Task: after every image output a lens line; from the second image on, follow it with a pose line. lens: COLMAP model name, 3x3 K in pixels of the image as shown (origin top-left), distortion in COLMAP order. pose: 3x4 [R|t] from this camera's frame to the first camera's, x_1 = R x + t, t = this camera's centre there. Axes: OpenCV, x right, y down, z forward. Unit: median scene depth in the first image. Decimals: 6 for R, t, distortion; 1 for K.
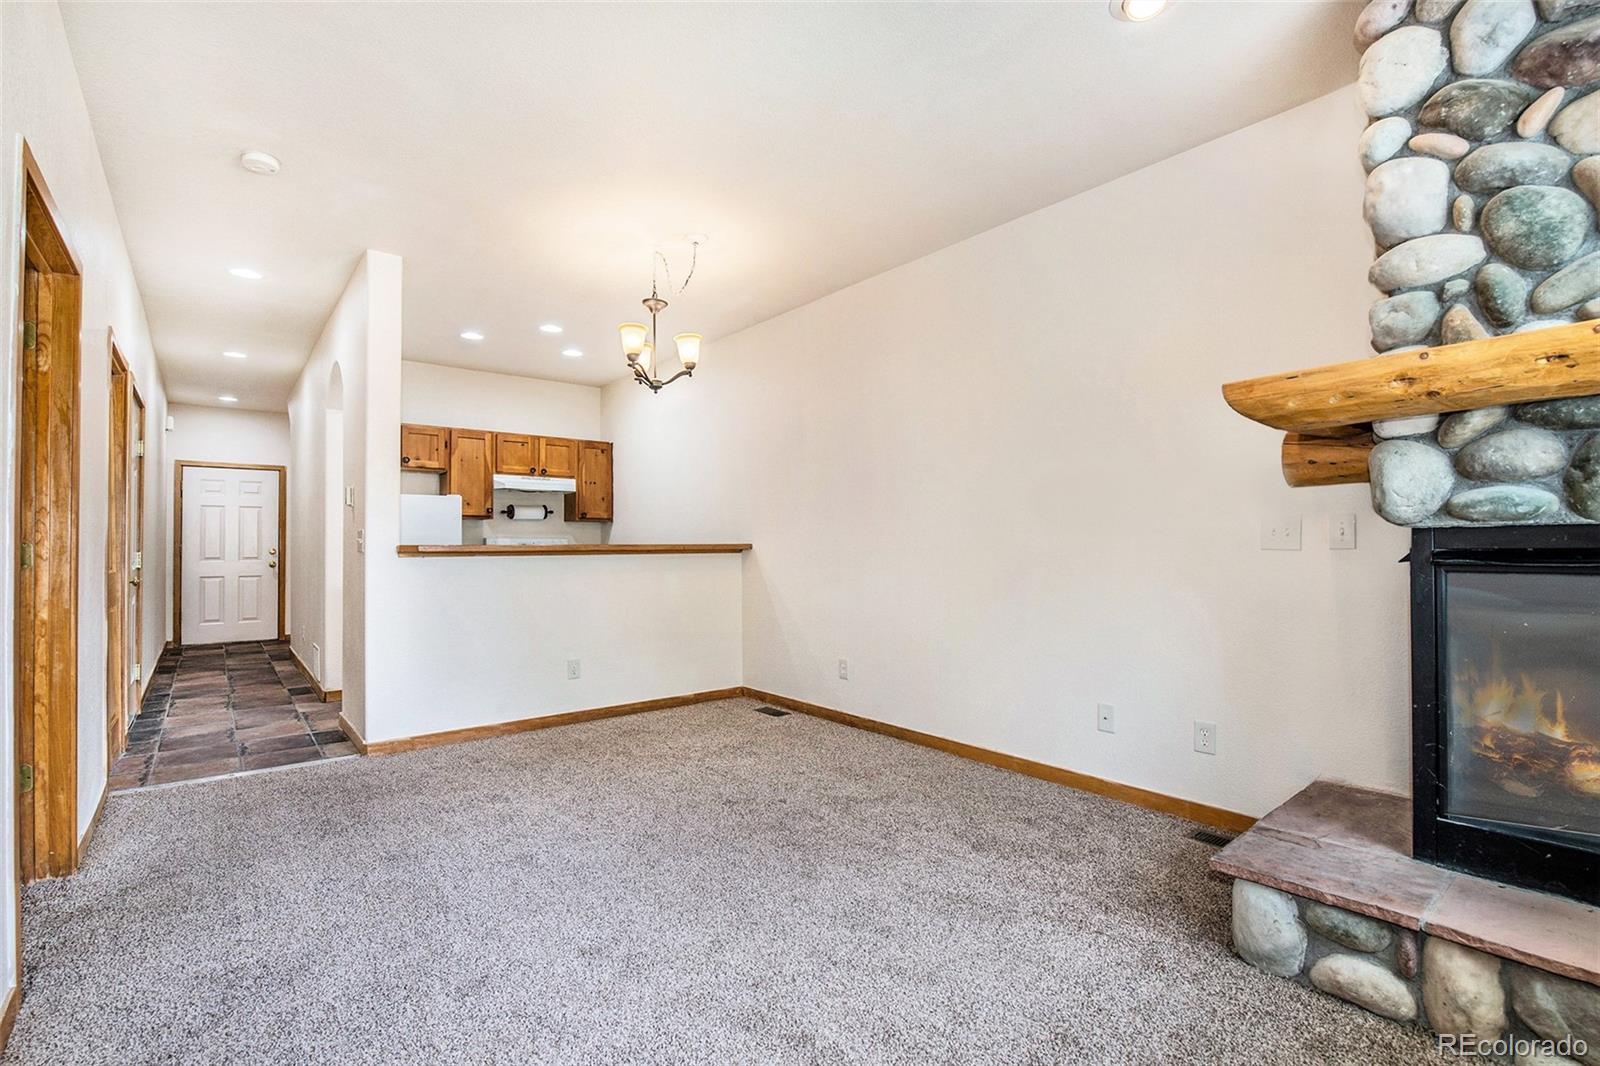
lens RADIAL K [[732.2, 0, 801.2], [0, 732.2, 540.5], [0, 0, 1]] dist [-0.016566, -0.000778]
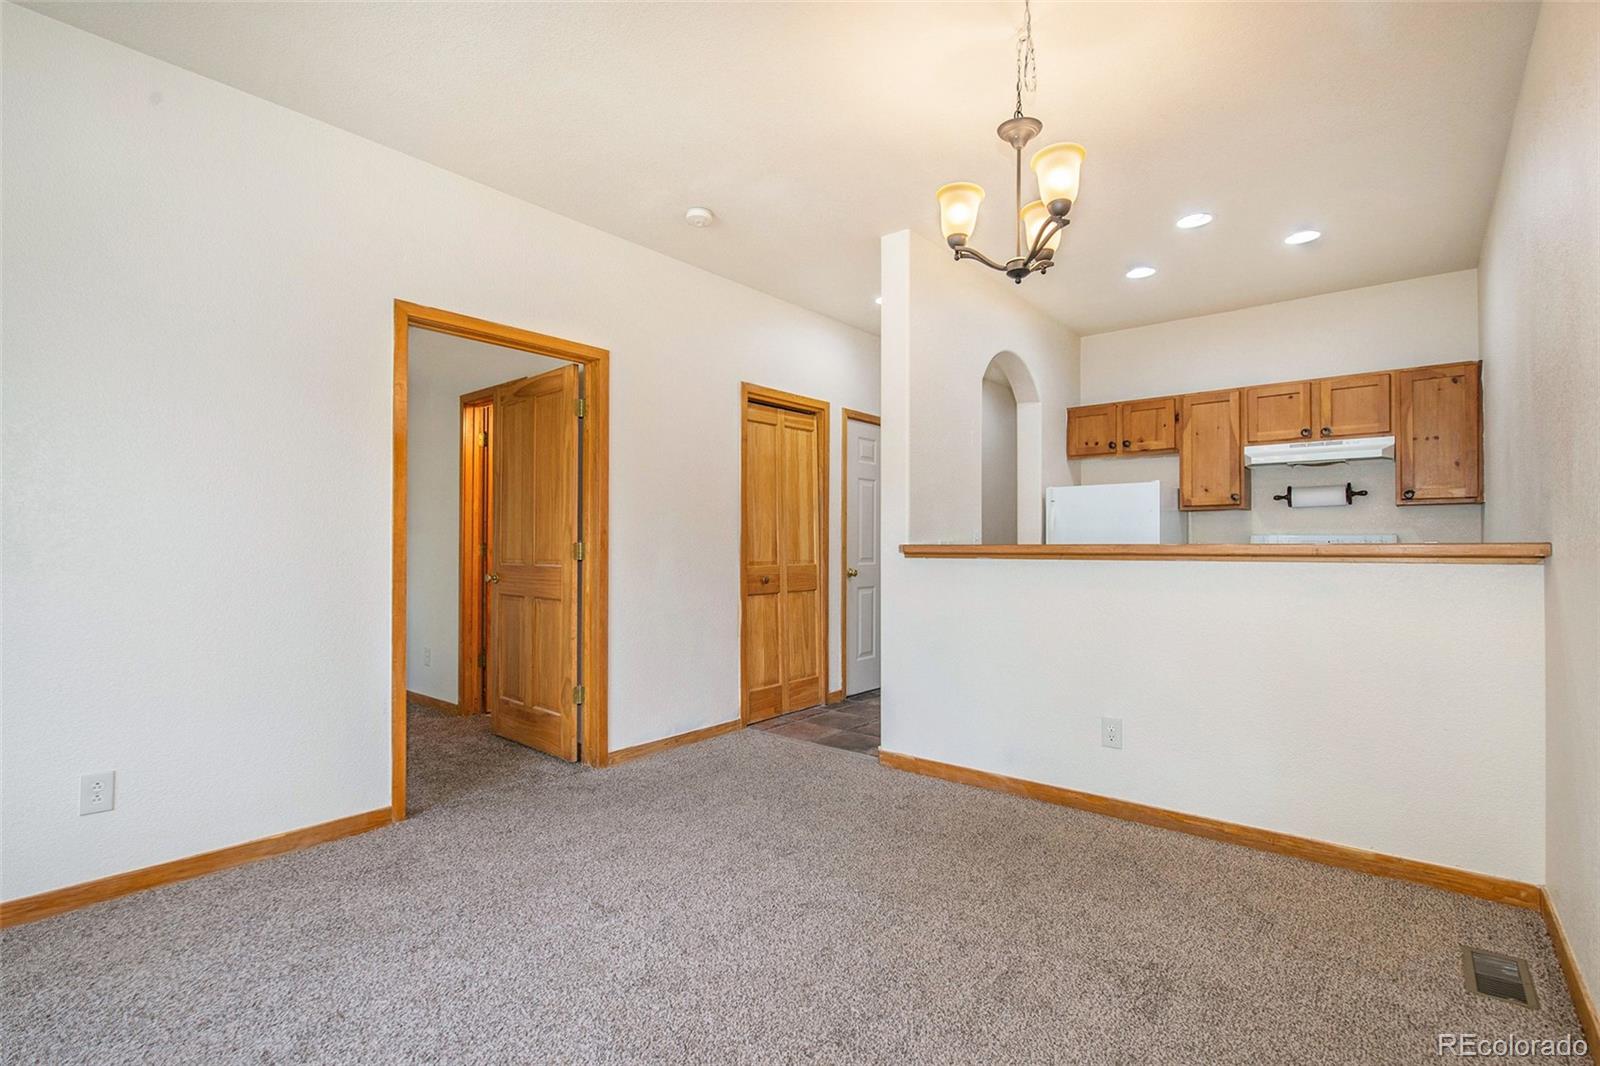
lens RADIAL K [[732.2, 0, 801.2], [0, 732.2, 540.5], [0, 0, 1]] dist [-0.016566, -0.000778]
pose [[0.187815, -0.004789, -0.982193, 0.202371], [0.005474, 0.999978, -0.003829, 0.002629], [0.982189, -0.004658, 0.187837, 0.433480]]
